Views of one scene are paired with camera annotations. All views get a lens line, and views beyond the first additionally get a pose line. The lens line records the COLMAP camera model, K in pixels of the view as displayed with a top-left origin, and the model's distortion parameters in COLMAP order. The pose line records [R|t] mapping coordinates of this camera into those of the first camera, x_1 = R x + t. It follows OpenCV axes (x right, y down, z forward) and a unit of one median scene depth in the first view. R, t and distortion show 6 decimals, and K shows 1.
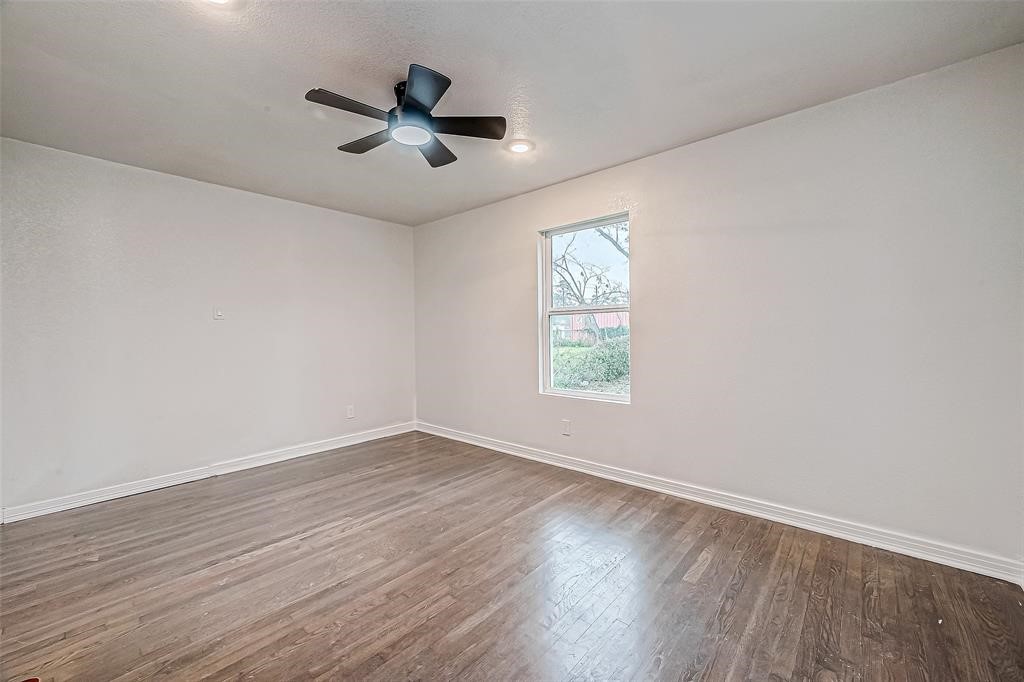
lens RADIAL K [[419.2, 0, 508.5], [0, 419.2, 338.3], [0, 0, 1]] dist [0.000409, -0.000028]
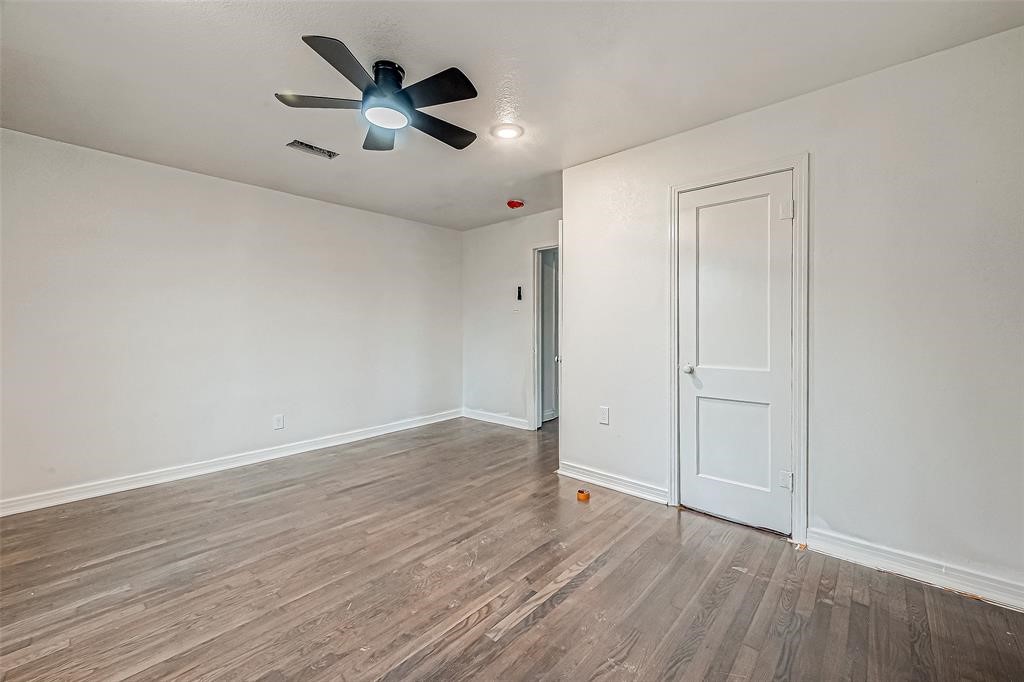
lens RADIAL K [[409.6, 0, 513.7], [0, 409.6, 335.5], [0, 0, 1]] dist [0.001097, -0.000129]
pose [[-0.999873, 0.014861, -0.005829, -0.416739], [0.014673, 0.999408, 0.031120, -0.020401], [0.006288, 0.031031, -0.999499, 1.591497]]
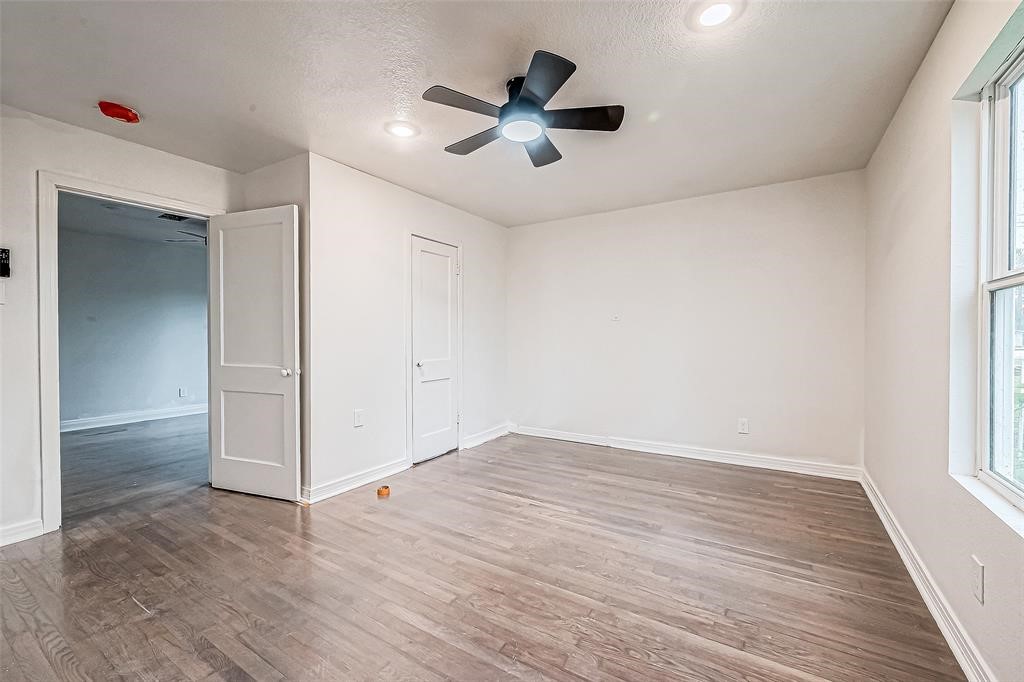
lens RADIAL K [[409.6, 0, 513.7], [0, 409.6, 335.5], [0, 0, 1]] dist [0.001097, -0.000129]
pose [[0.162834, 0.013607, -0.986560, 0.593938], [-0.011444, 0.999864, 0.011902, -0.016819], [0.986587, 0.009352, 0.162968, 0.687811]]
